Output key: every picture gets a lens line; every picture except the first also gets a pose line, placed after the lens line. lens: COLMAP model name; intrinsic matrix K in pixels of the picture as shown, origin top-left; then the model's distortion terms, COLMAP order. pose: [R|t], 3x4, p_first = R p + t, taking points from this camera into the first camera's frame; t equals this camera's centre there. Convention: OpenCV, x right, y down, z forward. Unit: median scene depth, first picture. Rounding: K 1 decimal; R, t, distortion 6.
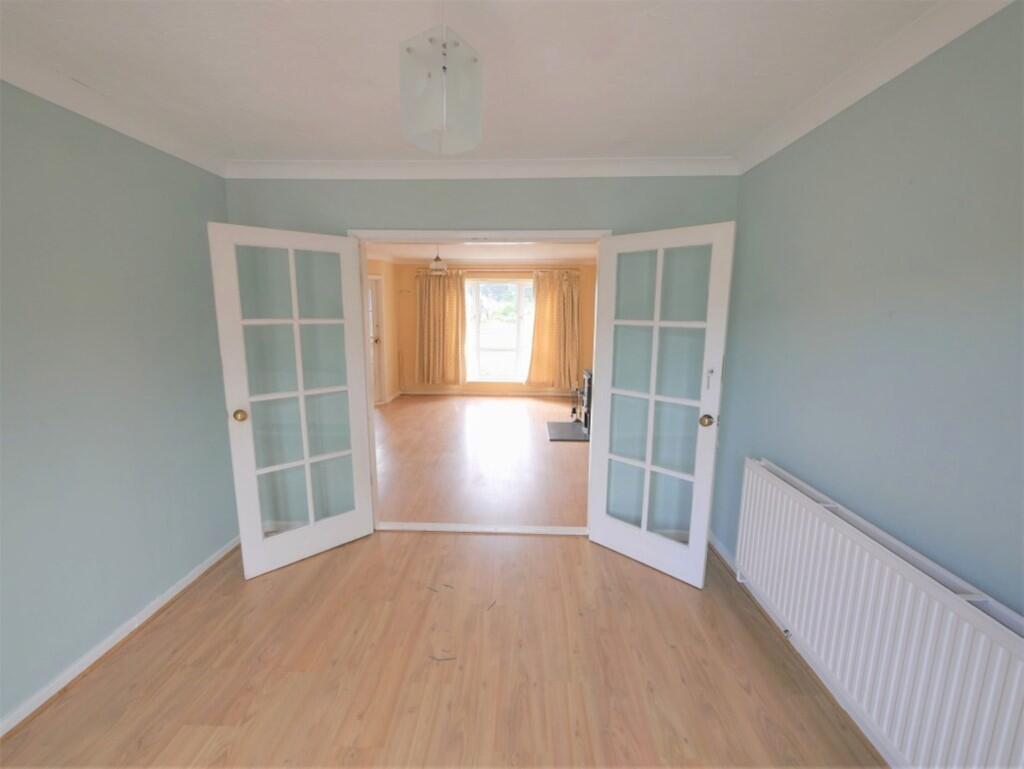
lens RADIAL K [[421.6, 0, 509.7], [0, 421.6, 378.8], [0, 0, 1]] dist [-0.007899, 0.000213]
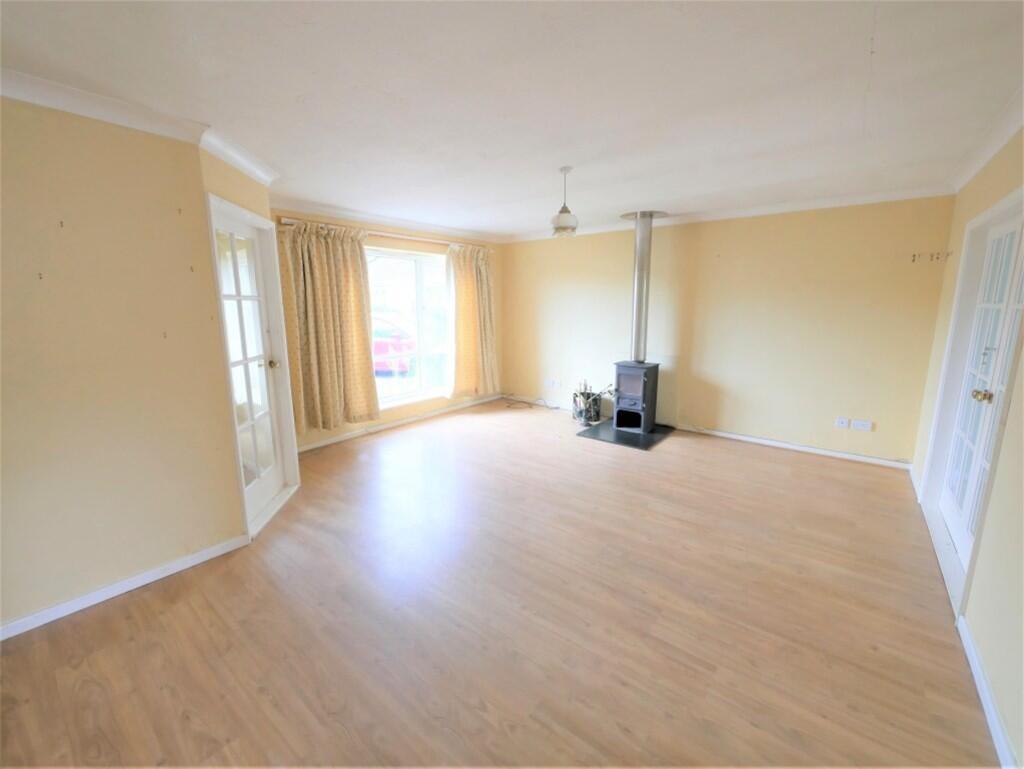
lens RADIAL K [[421.6, 0, 509.7], [0, 421.6, 378.8], [0, 0, 1]] dist [-0.007899, 0.000213]
pose [[0.606396, -0.150287, 0.780832, -0.483187], [0.133628, 0.987272, 0.086245, -0.071569], [-0.783855, 0.052042, 0.618760, 0.468919]]
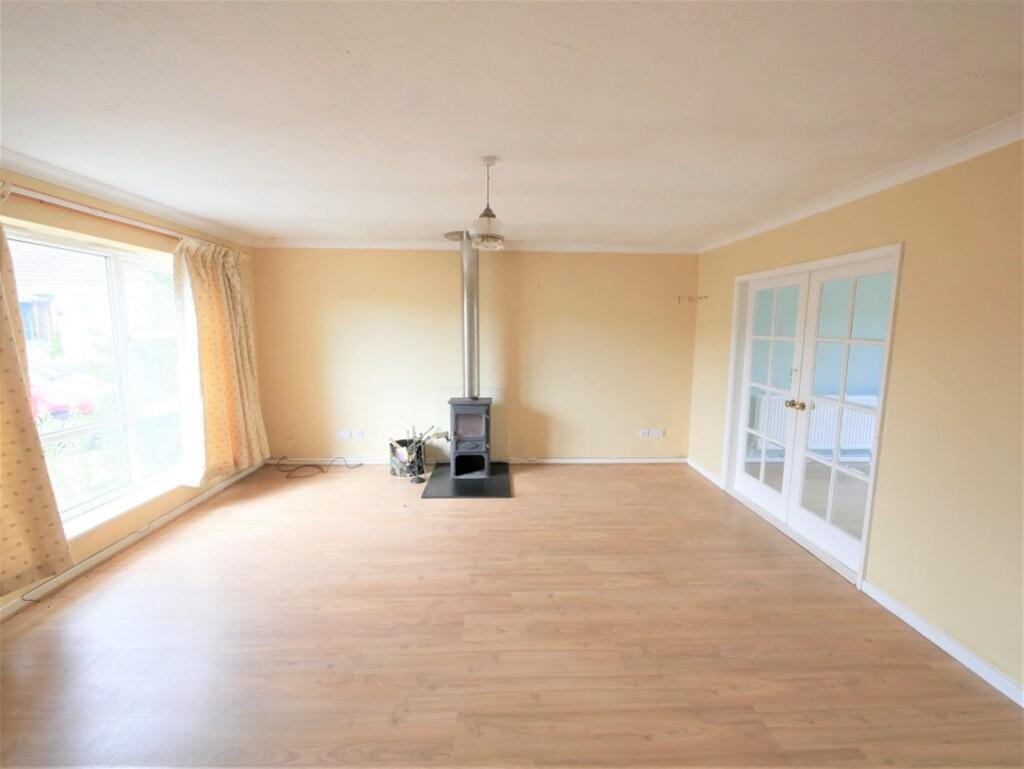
lens RADIAL K [[421.6, 0, 509.7], [0, 421.6, 378.8], [0, 0, 1]] dist [-0.007899, 0.000213]
pose [[-0.060152, -0.128511, 0.989882, -0.425102], [0.151960, 0.978940, 0.136325, -0.112592], [-0.986555, 0.158623, -0.039357, 0.684904]]
